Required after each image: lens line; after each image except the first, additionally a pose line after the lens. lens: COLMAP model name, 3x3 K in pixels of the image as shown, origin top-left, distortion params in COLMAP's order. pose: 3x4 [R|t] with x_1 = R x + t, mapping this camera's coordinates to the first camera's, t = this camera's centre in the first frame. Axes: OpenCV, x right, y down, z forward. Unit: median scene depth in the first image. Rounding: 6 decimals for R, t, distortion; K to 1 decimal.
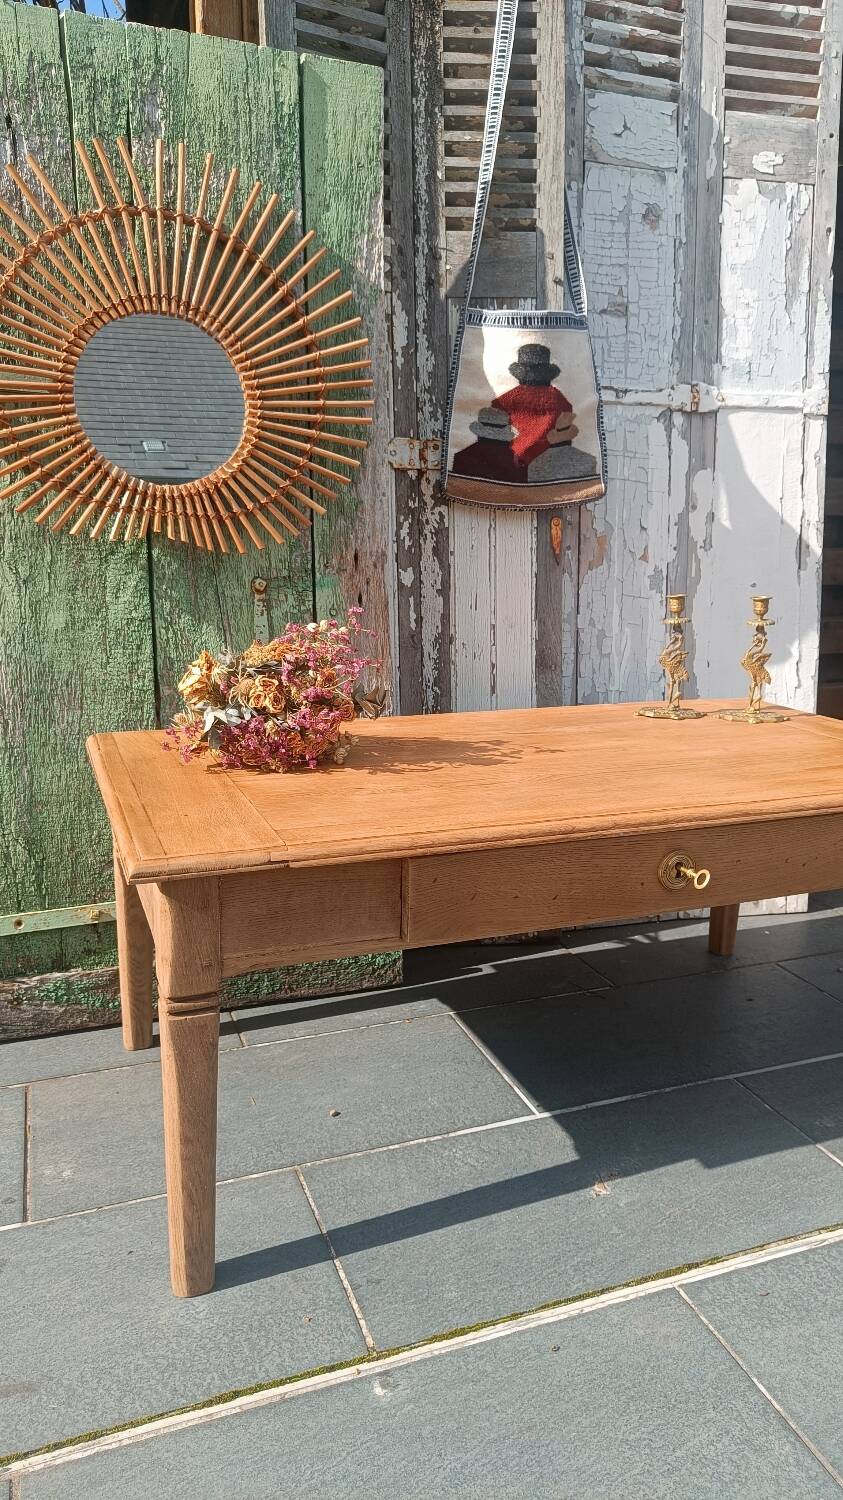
lens RADIAL K [[1047.3, 0, 439.2], [0, 1047.3, 744.9], [0, 0, 1]] dist [-0.000781, 0.005708]
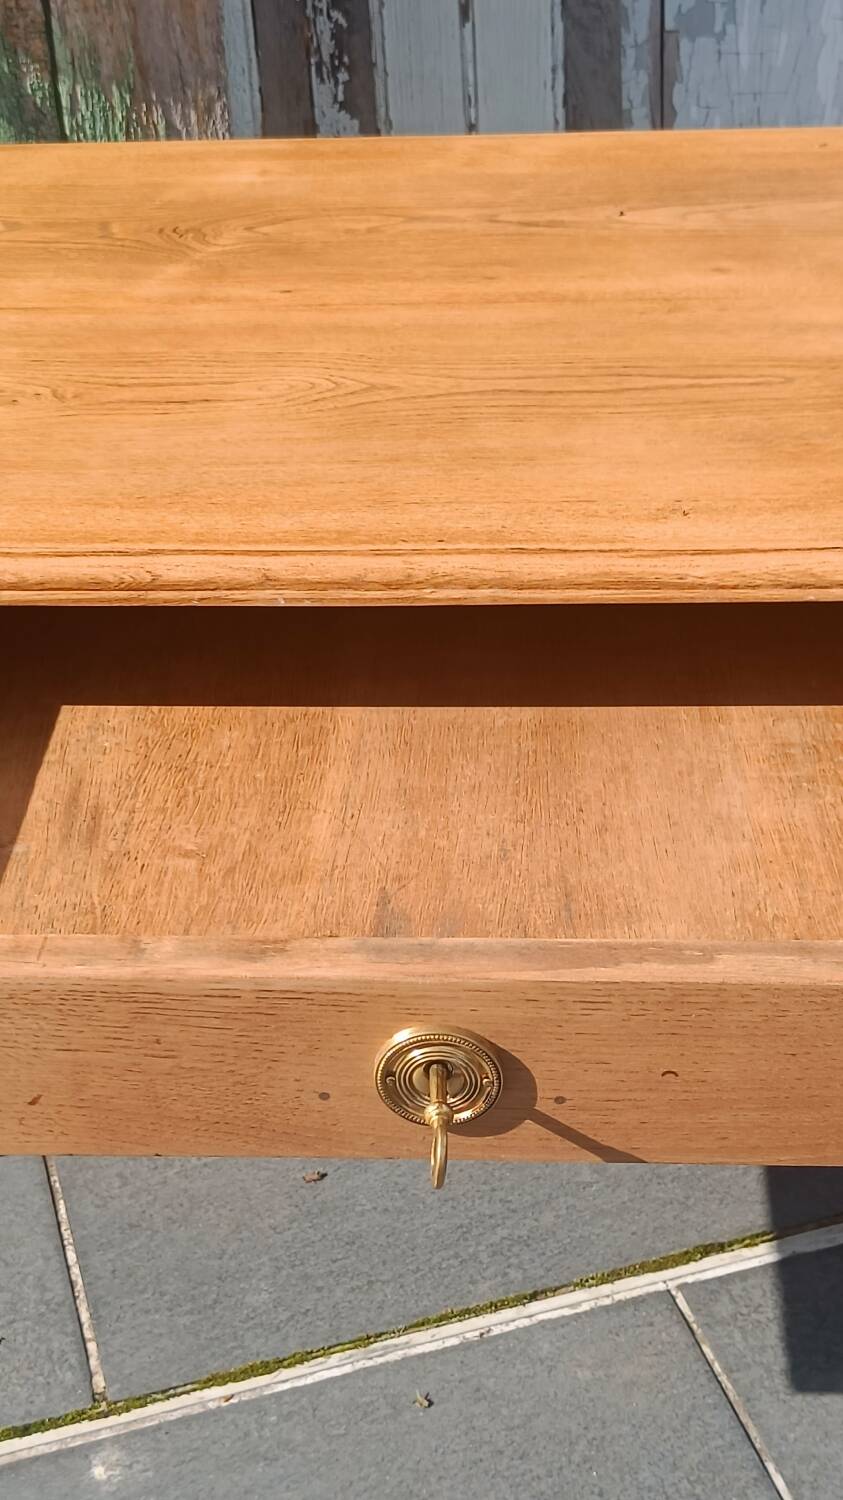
lens RADIAL K [[2126.0, 0, 428.3], [0, 2126.0, 733.1], [0, 0, 1]] dist [0.014041, 0.000000]
pose [[0.996842, -0.003149, -0.079344, 0.125679], [0.030560, 0.937468, 0.346729, -0.093368], [0.073290, -0.348059, 0.934604, 0.039028]]
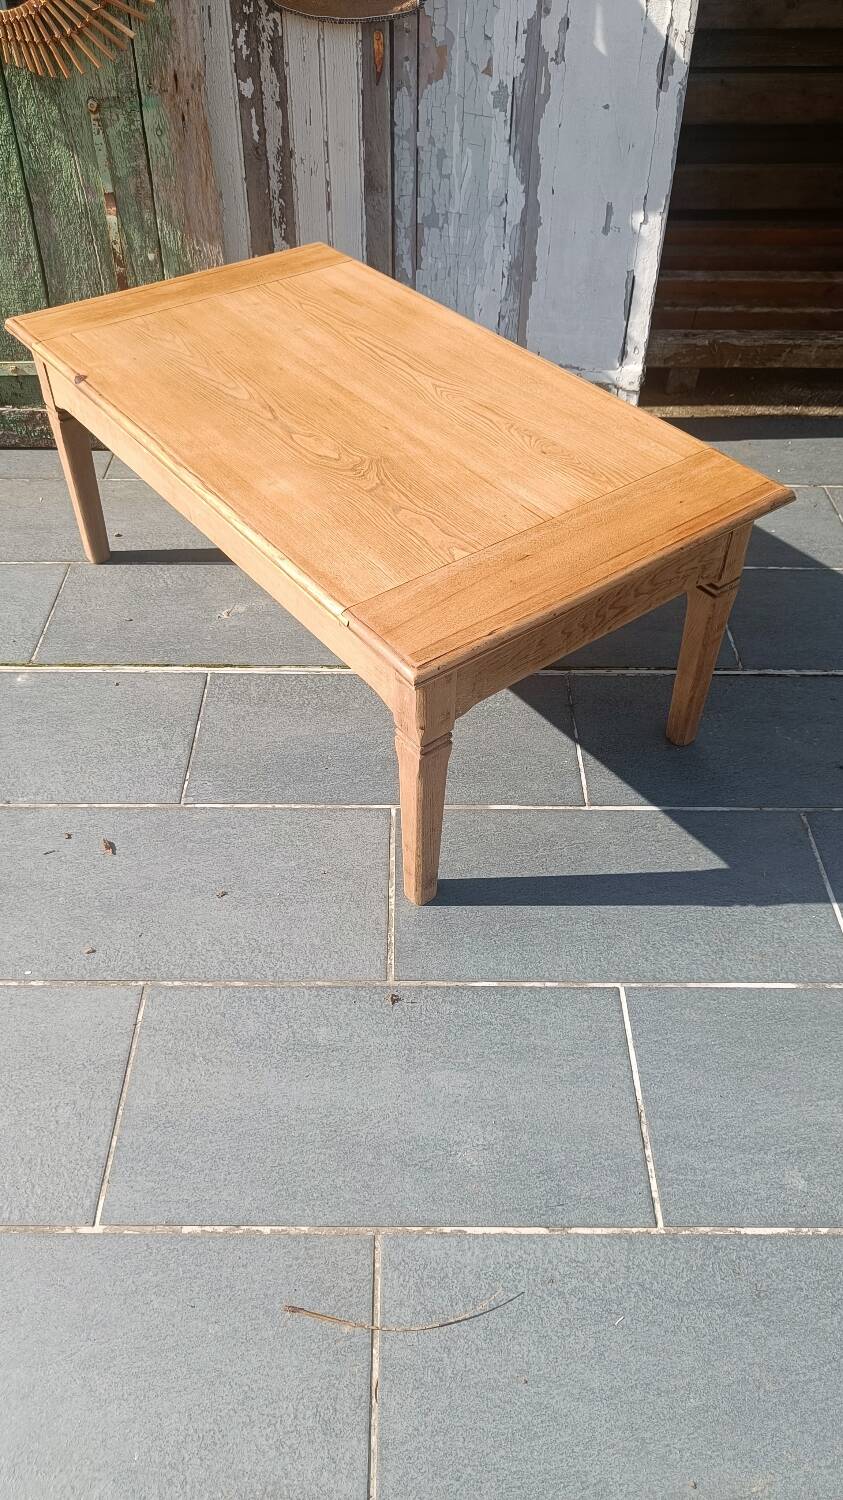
lens RADIAL K [[1047.3, 0, 404.4], [0, 1047.3, 757.1], [0, 0, 1]] dist [-0.000781, 0.005708]
pose [[0.933256, 0.246767, -0.261035, 0.670328], [-0.064803, 0.830424, 0.553350, -0.223114], [0.353318, -0.499502, 0.790990, -0.204722]]
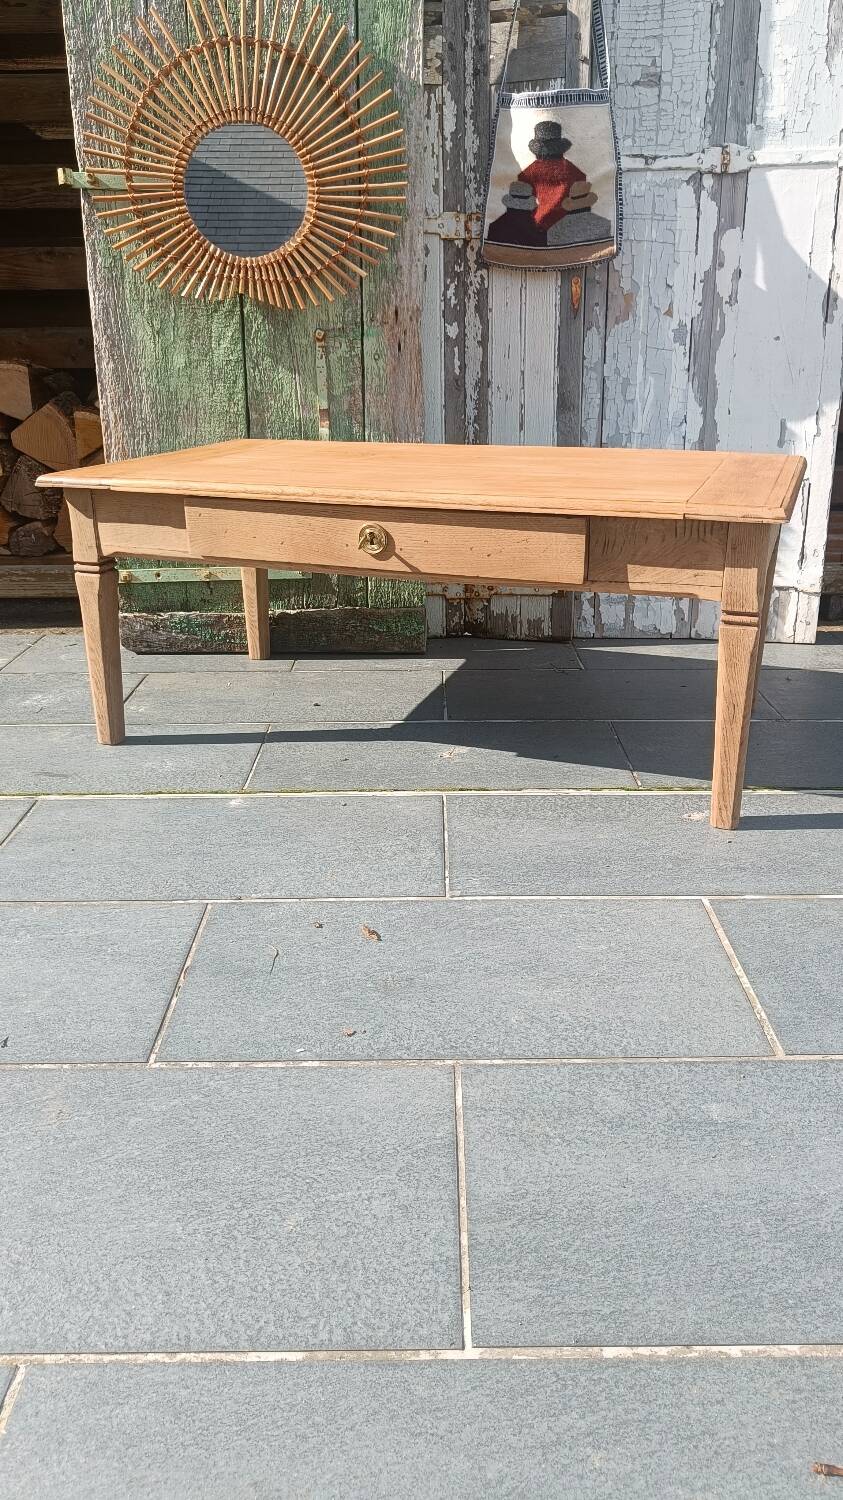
lens RADIAL K [[1047.3, 0, 433.9], [0, 1047.3, 735.2], [0, 0, 1]] dist [-0.000781, 0.005708]
pose [[0.936213, 0.110558, -0.333591, 0.473087], [-0.055003, 0.983625, 0.171626, 0.114227], [0.347103, -0.142330, 0.926964, -0.266659]]
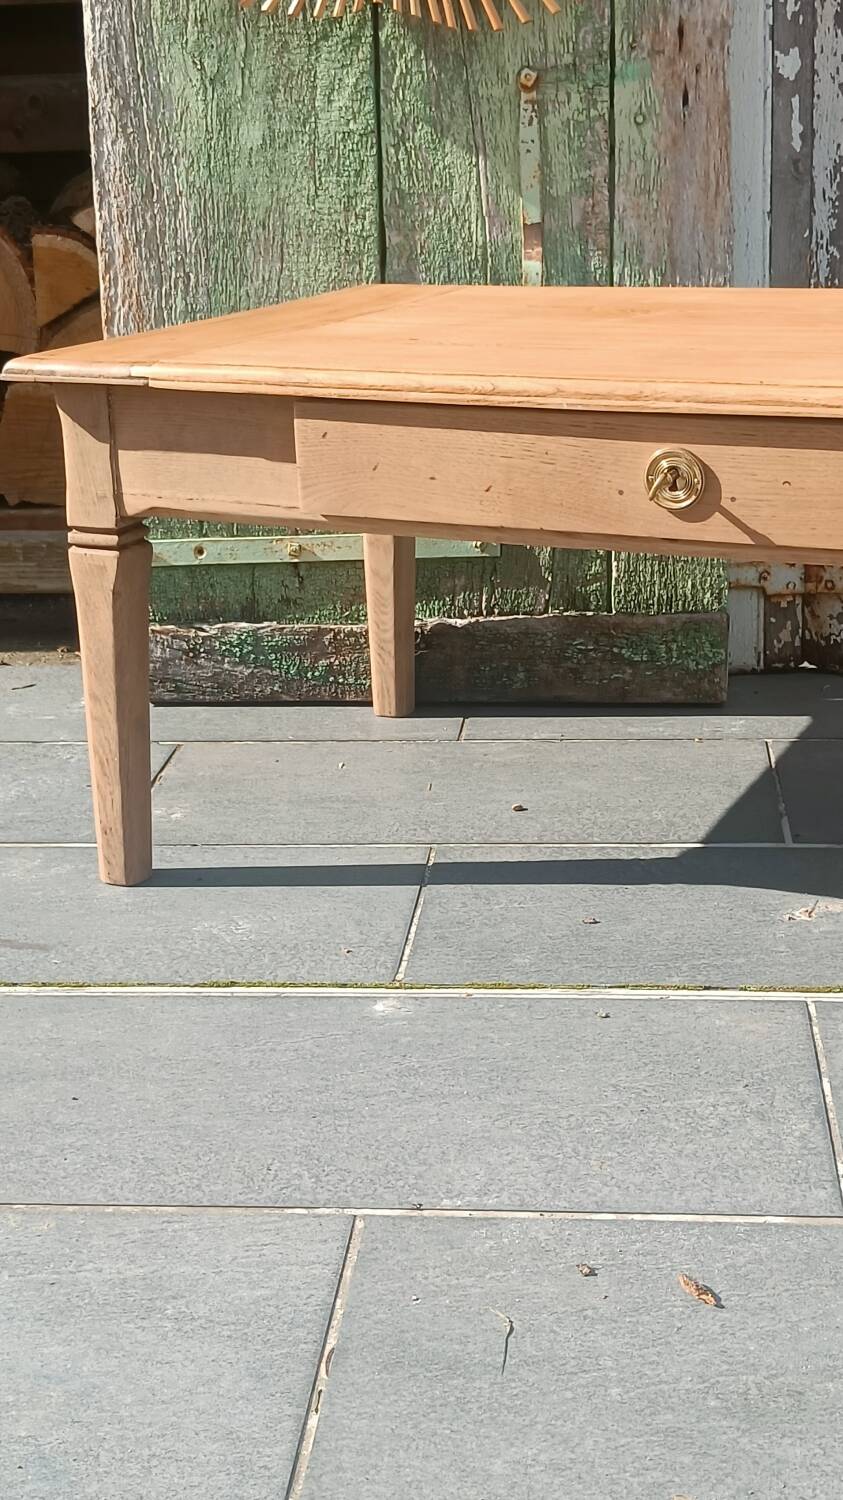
lens RADIAL K [[2083.6, 0, 448.2], [0, 2083.6, 743.2], [0, 0, 1]] dist [0.025584, 0.000000]
pose [[0.899325, 0.097162, -0.426350, 0.404673], [-0.049941, 0.991444, 0.120599, 0.114863], [0.434419, -0.087165, 0.896483, -0.275830]]
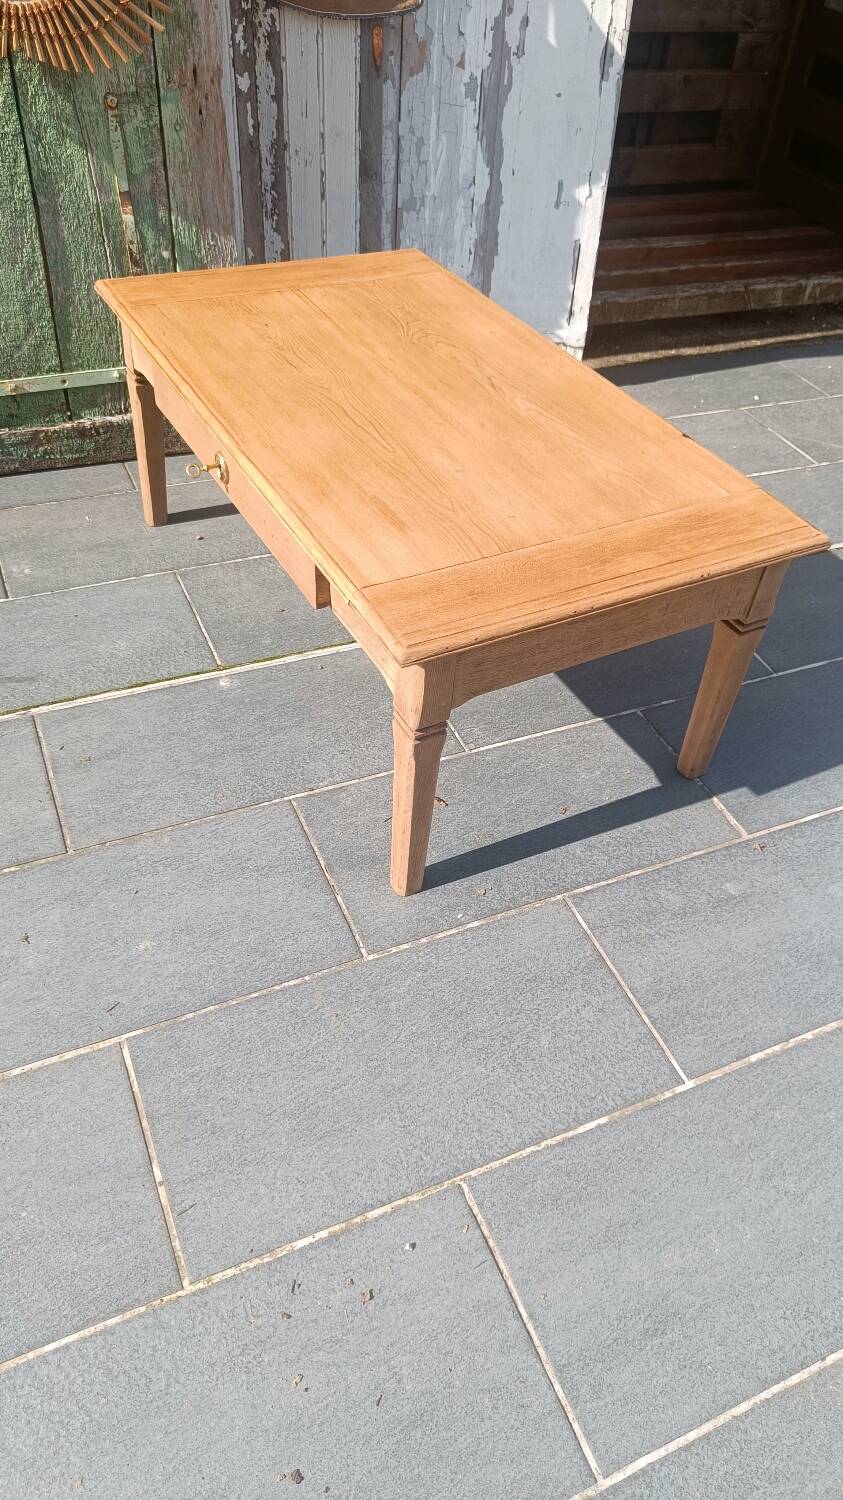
lens RADIAL K [[1047.3, 0, 432.8], [0, 1047.3, 755.9], [0, 0, 1]] dist [-0.000781, 0.005708]
pose [[0.996297, 0.009686, 0.085427, 0.094186], [-0.053318, 0.849083, 0.525561, -0.168090], [-0.067444, -0.528170, 0.846456, -0.407798]]
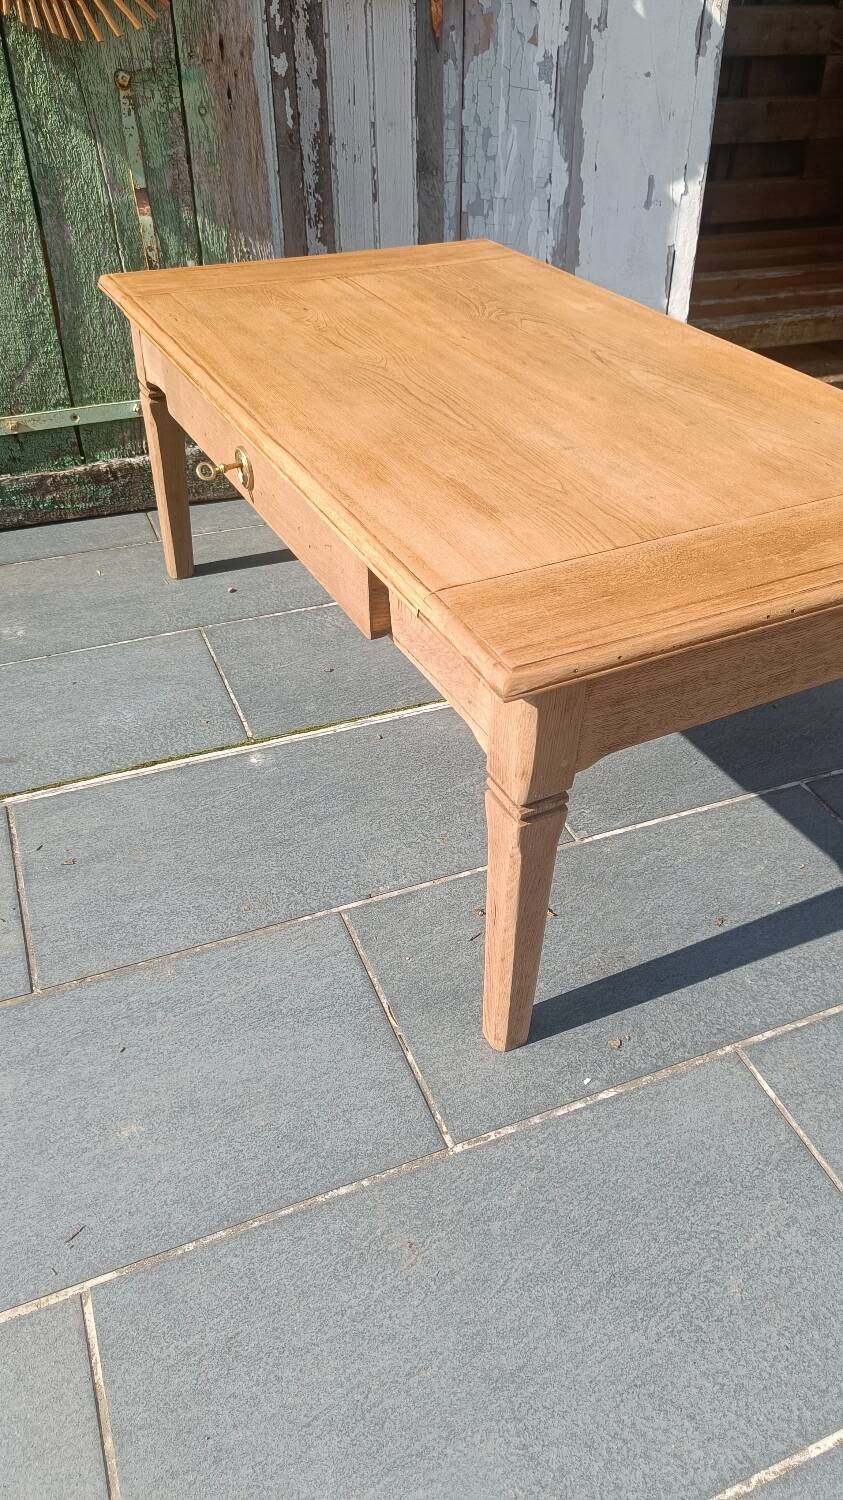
lens RADIAL K [[1047.3, 0, 434.6], [0, 1047.3, 764.4], [0, 0, 1]] dist [-0.000781, 0.005708]
pose [[0.999616, -0.007979, 0.026553, 0.091219], [-0.004823, 0.893055, 0.449922, -0.021955], [-0.027304, -0.449877, 0.892673, -0.183347]]
